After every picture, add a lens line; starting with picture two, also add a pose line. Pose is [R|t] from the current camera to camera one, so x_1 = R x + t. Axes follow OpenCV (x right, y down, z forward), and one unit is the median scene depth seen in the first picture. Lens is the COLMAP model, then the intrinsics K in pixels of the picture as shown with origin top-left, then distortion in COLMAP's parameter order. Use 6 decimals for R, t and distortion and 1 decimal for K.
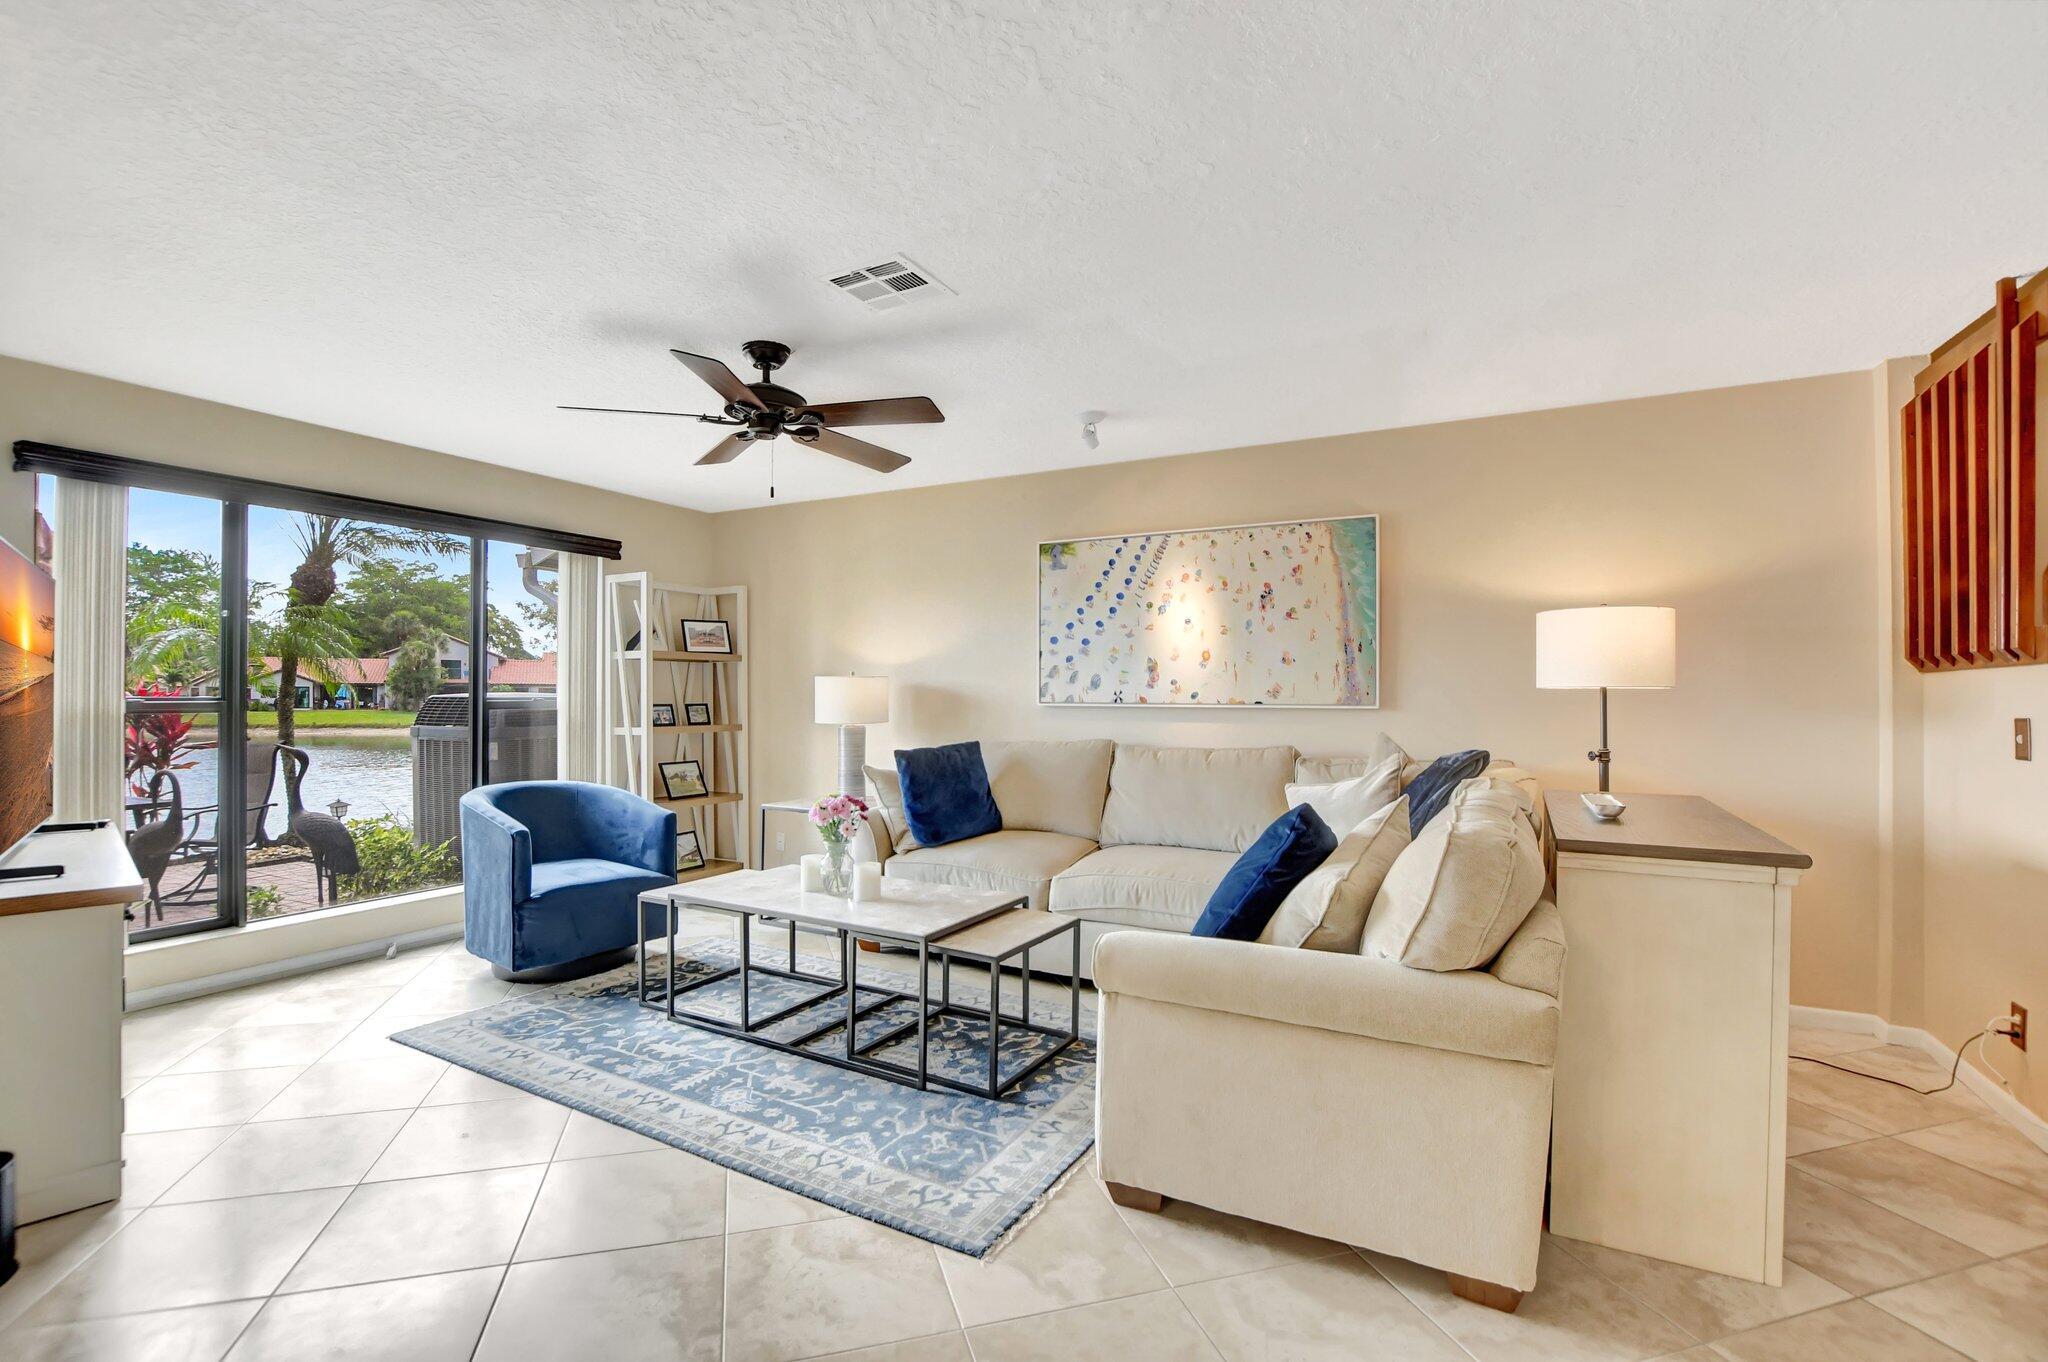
lens RADIAL K [[915.3, 0, 1011.1], [0, 915.3, 682.8], [0, 0, 1]] dist [-0.021154, 0.001353]
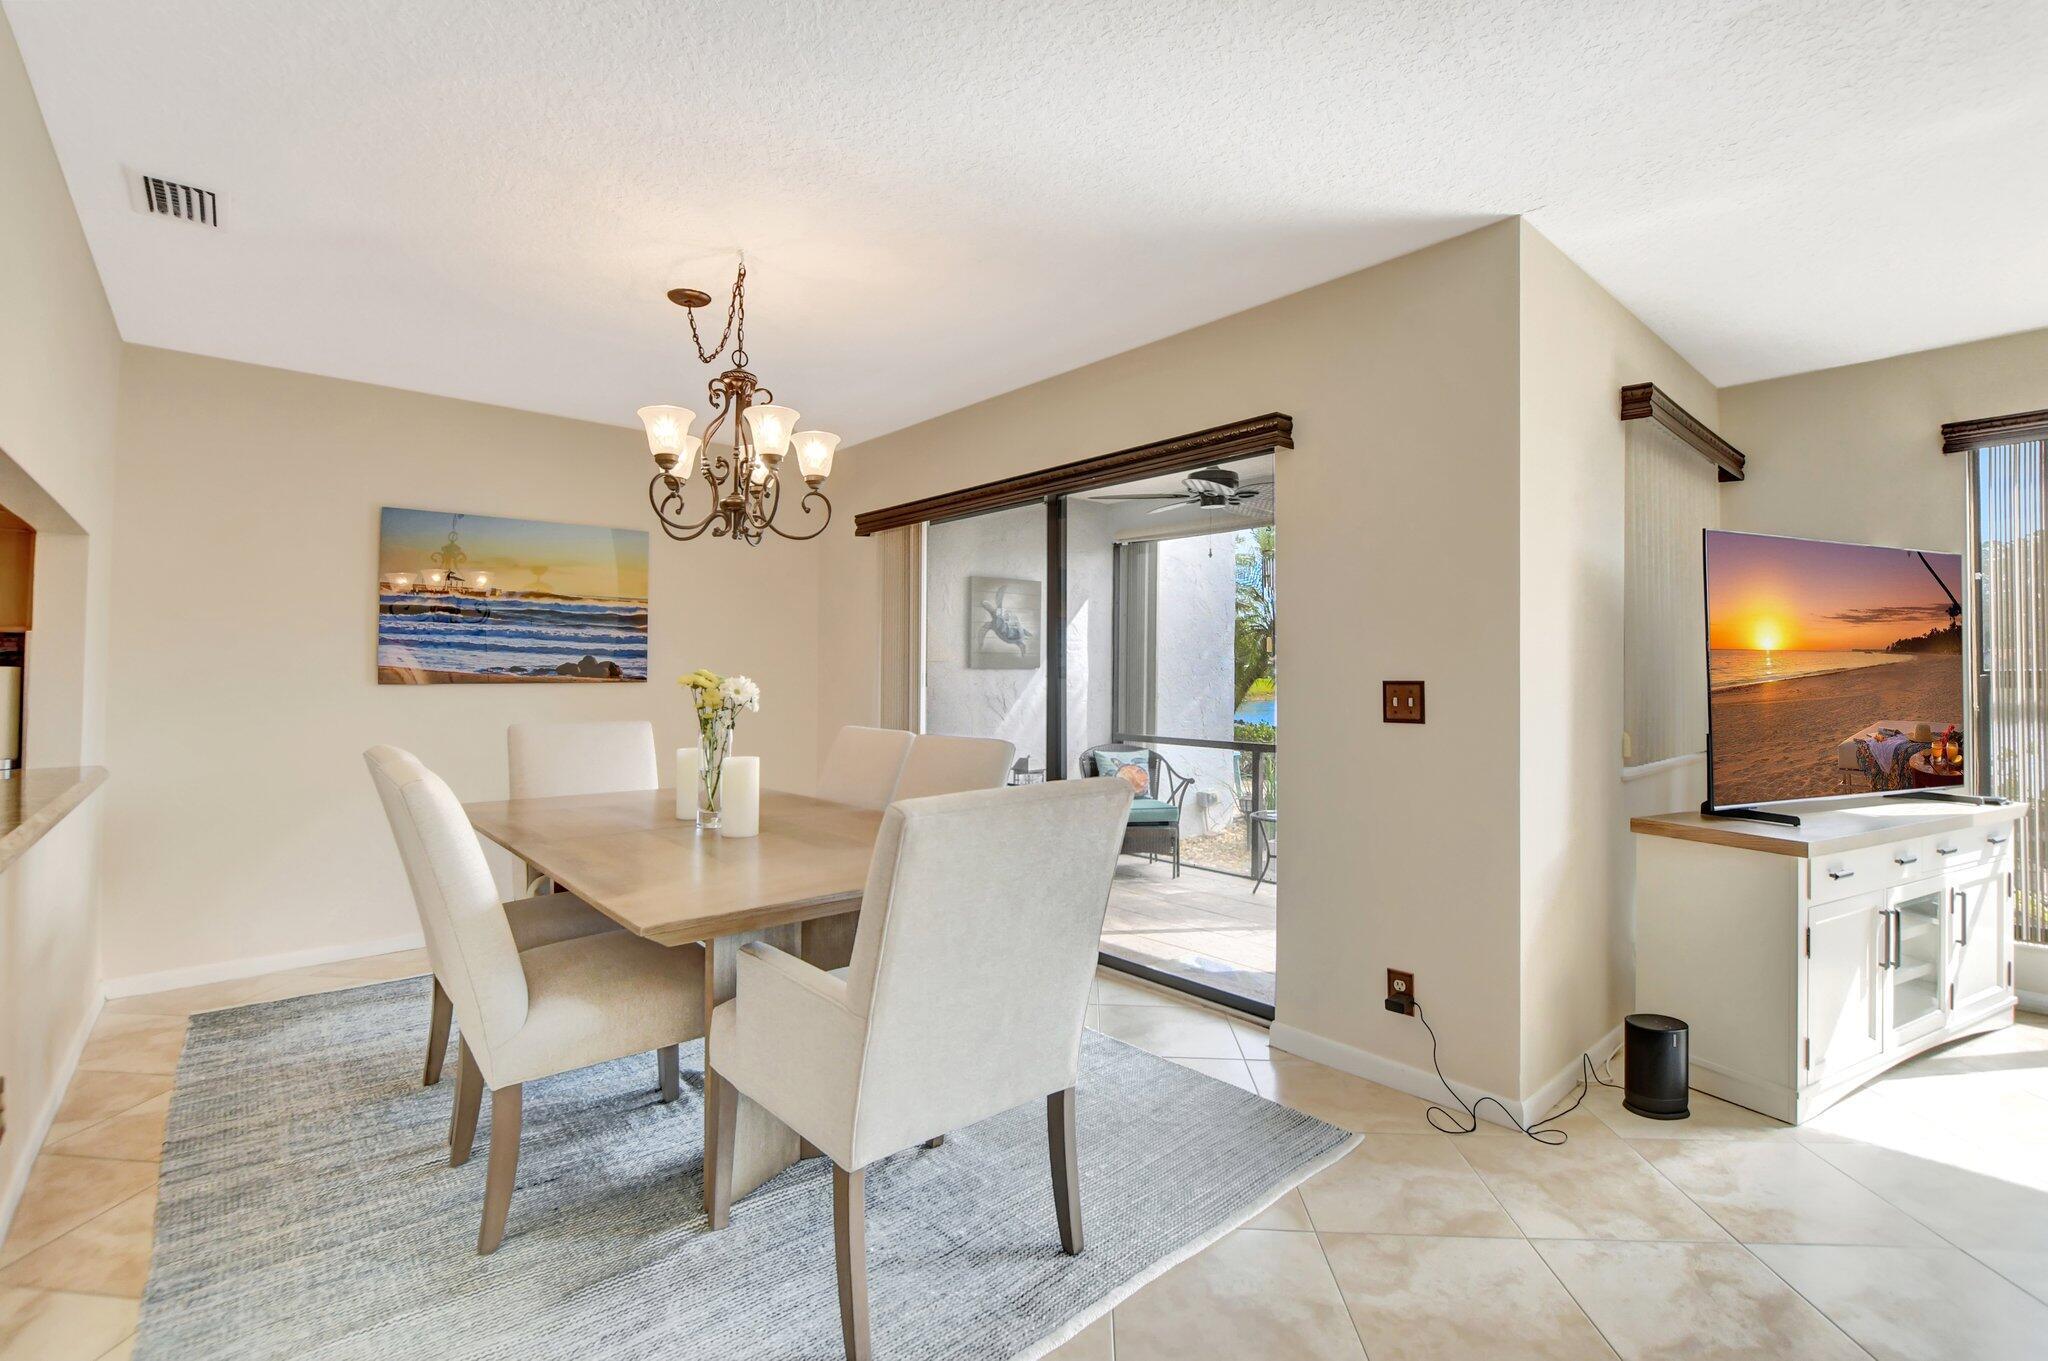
lens RADIAL K [[940.1, 0, 1016.9], [0, 940.1, 660.7], [0, 0, 1]] dist [-0.015240, 0.000046]
pose [[-0.337975, -0.011169, -0.941089, 0.199674], [0.012913, 0.999780, -0.016503, 0.004374], [0.941066, -0.017730, -0.337757, 0.244563]]
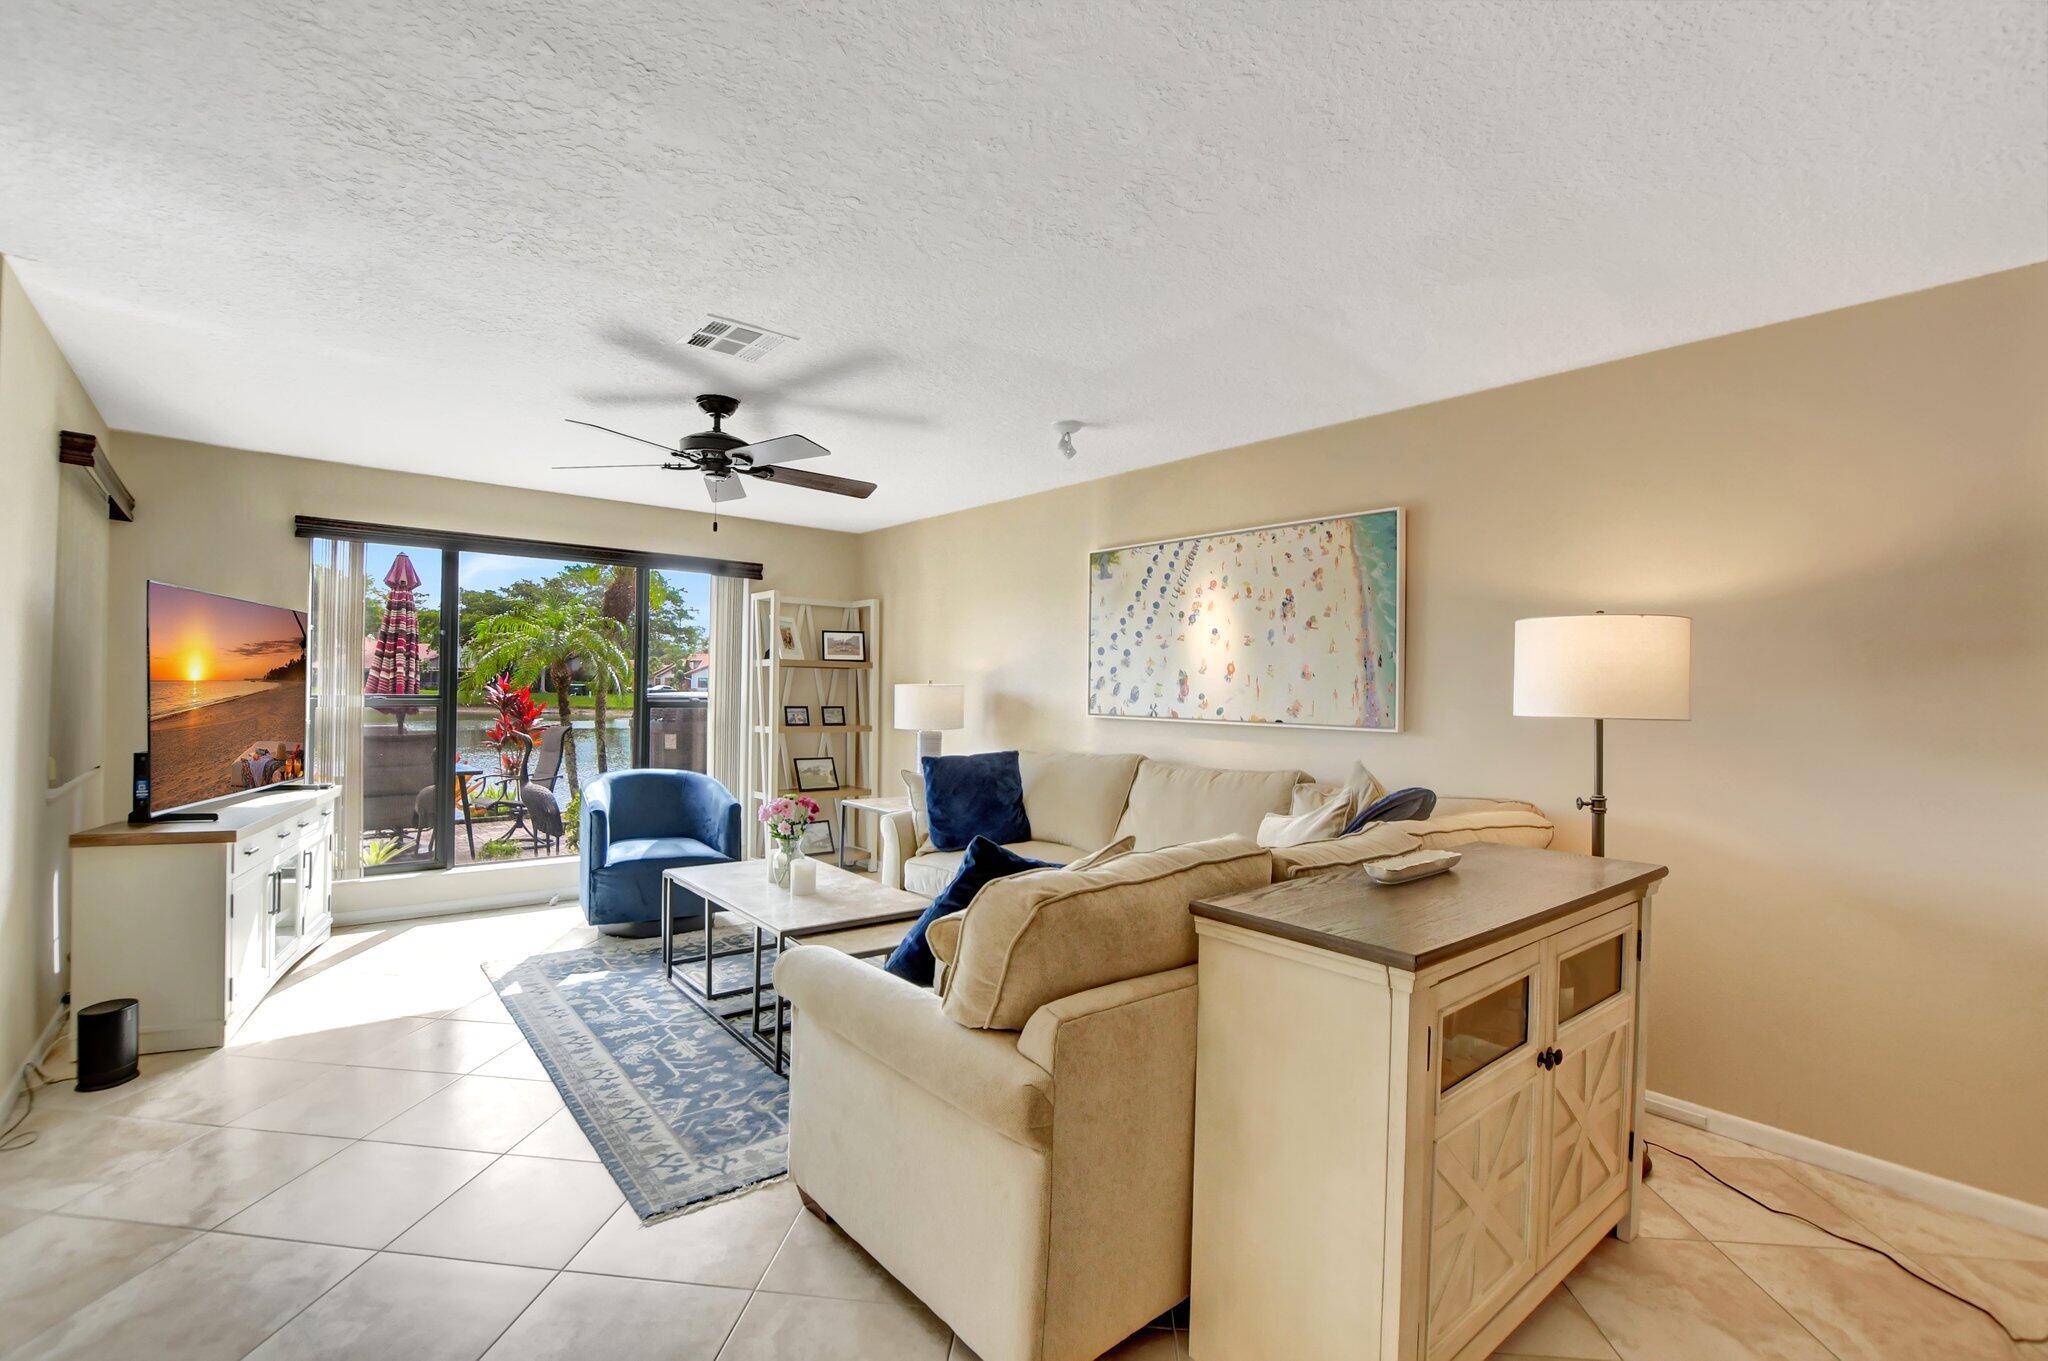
lens RADIAL K [[915.3, 0, 1011.1], [0, 915.3, 682.3], [0, 0, 1]] dist [-0.021154, 0.001353]
pose [[0.928860, 0.011337, -0.370257, 0.357822], [-0.010552, 0.999936, 0.004146, -0.017705], [0.370280, 0.000056, 0.928920, 0.058208]]
